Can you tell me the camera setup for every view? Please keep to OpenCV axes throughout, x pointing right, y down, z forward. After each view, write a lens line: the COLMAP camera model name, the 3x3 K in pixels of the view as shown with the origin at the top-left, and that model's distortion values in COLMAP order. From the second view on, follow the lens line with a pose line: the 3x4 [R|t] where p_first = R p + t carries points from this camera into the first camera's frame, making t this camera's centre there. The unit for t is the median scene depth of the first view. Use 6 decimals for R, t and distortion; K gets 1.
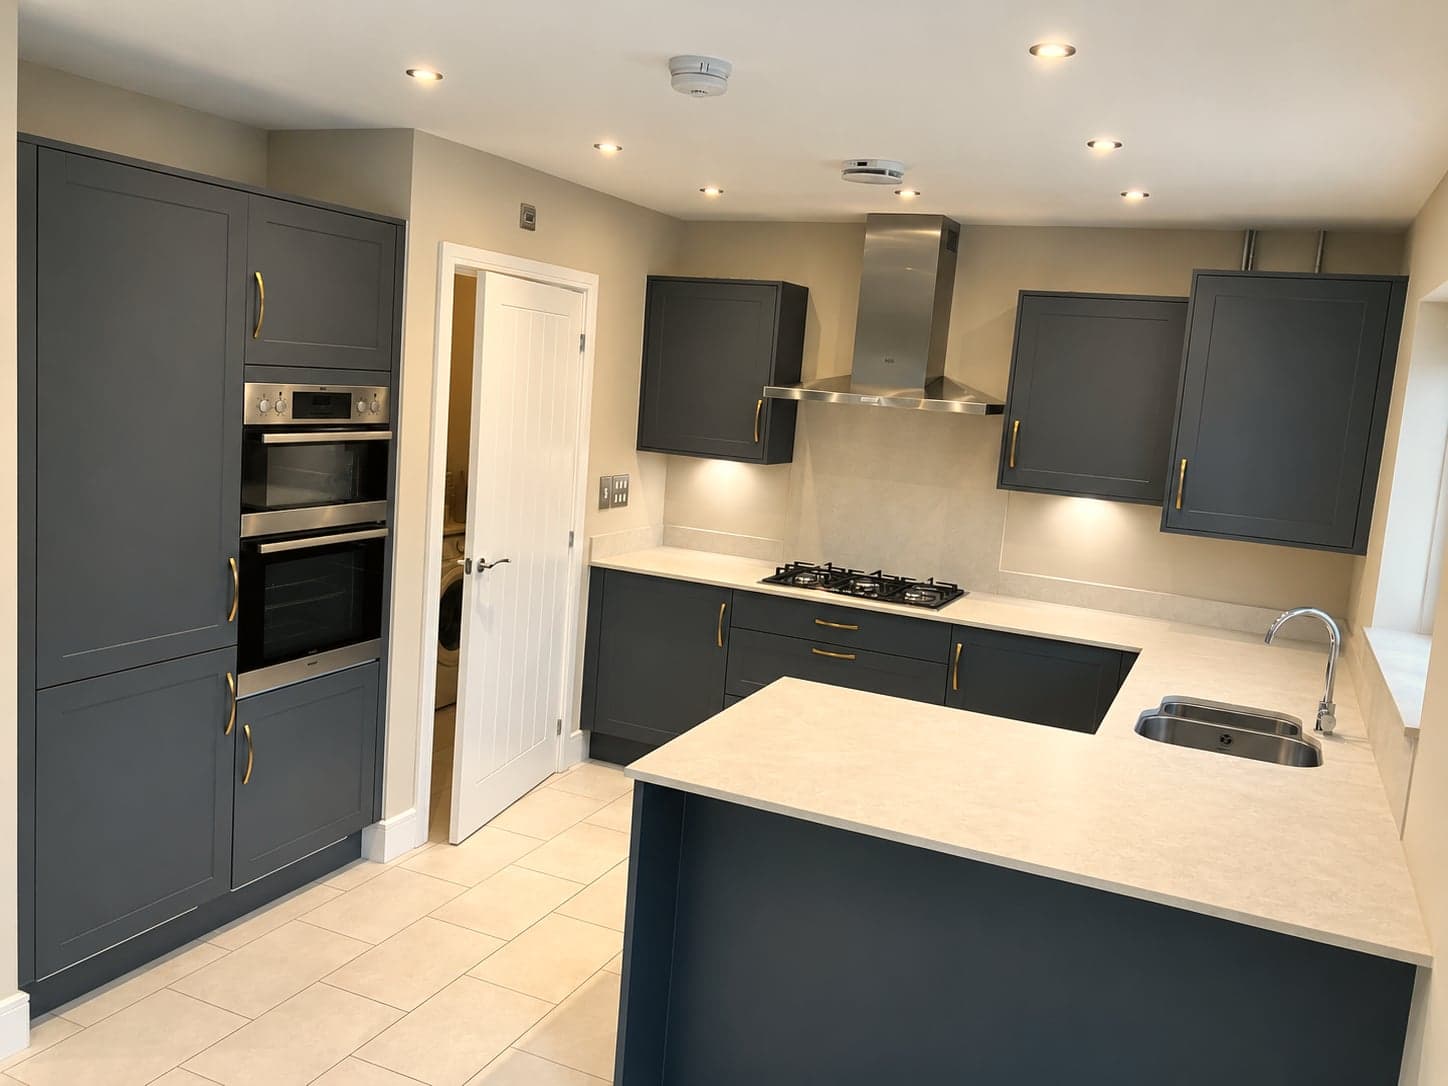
lens RADIAL K [[1189.2, 0, 715.1], [0, 1189.2, 542.3], [0, 0, 1]] dist [0.010588, -0.001082]
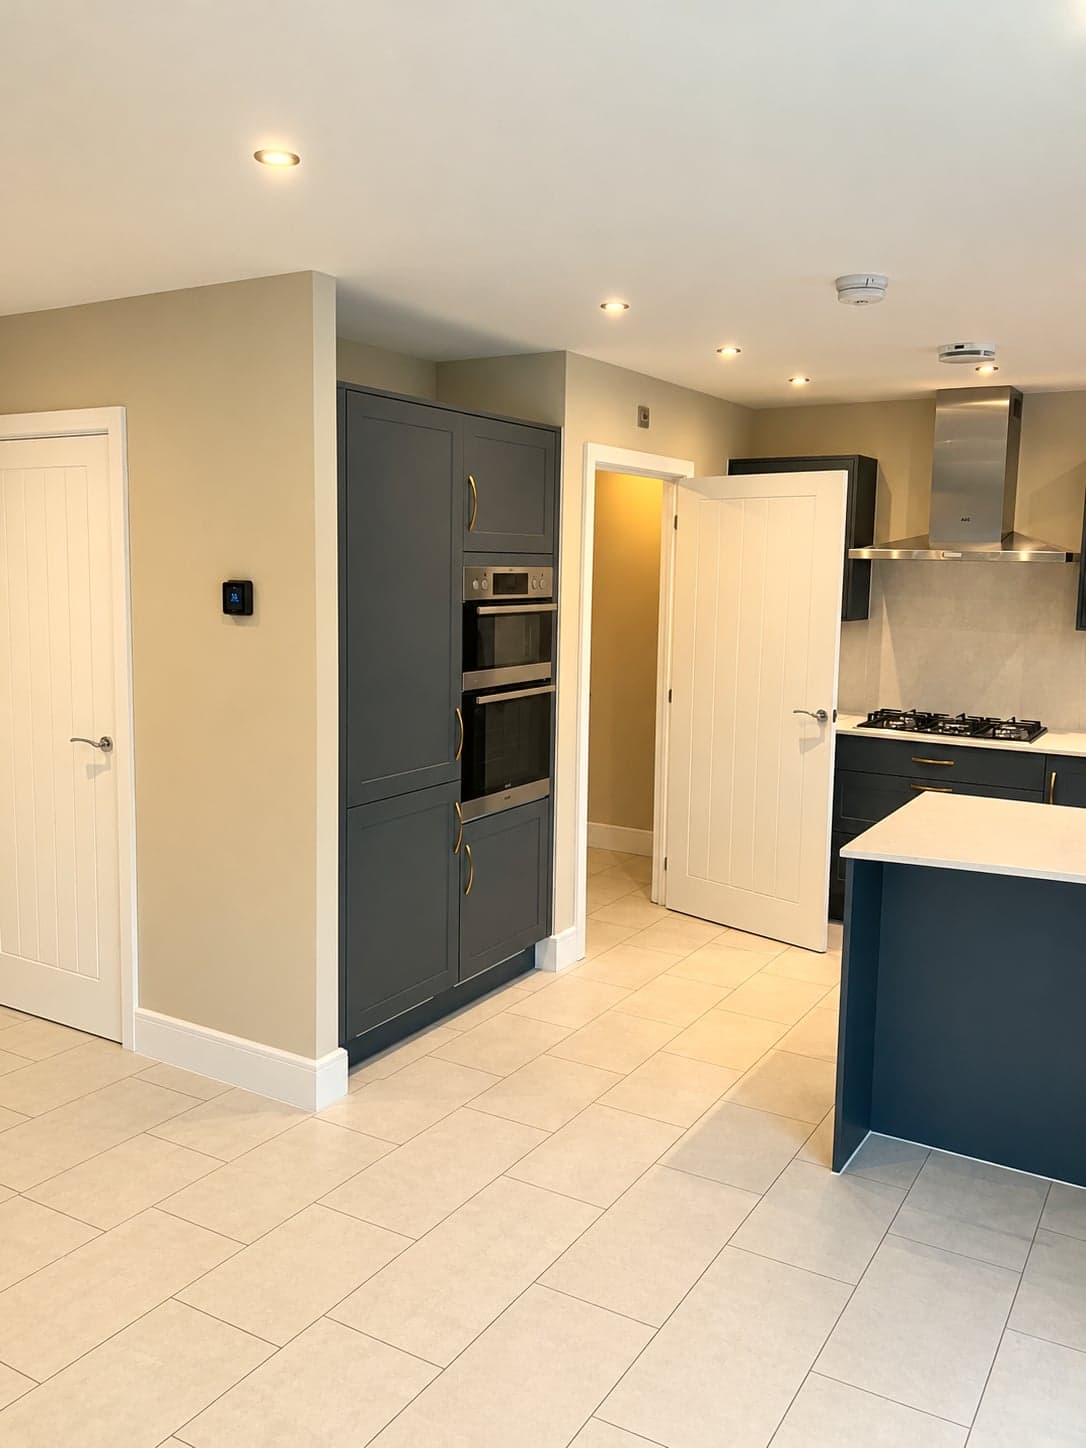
lens RADIAL K [[1194.4, 0, 525.6], [0, 1194.4, 698.5], [0, 0, 1]] dist [0.124021, -0.316382]
pose [[0.990353, -0.047382, -0.130212, -0.146977], [0.042822, 0.998375, -0.037596, 0.045497], [0.131782, 0.031658, 0.990773, -0.192653]]
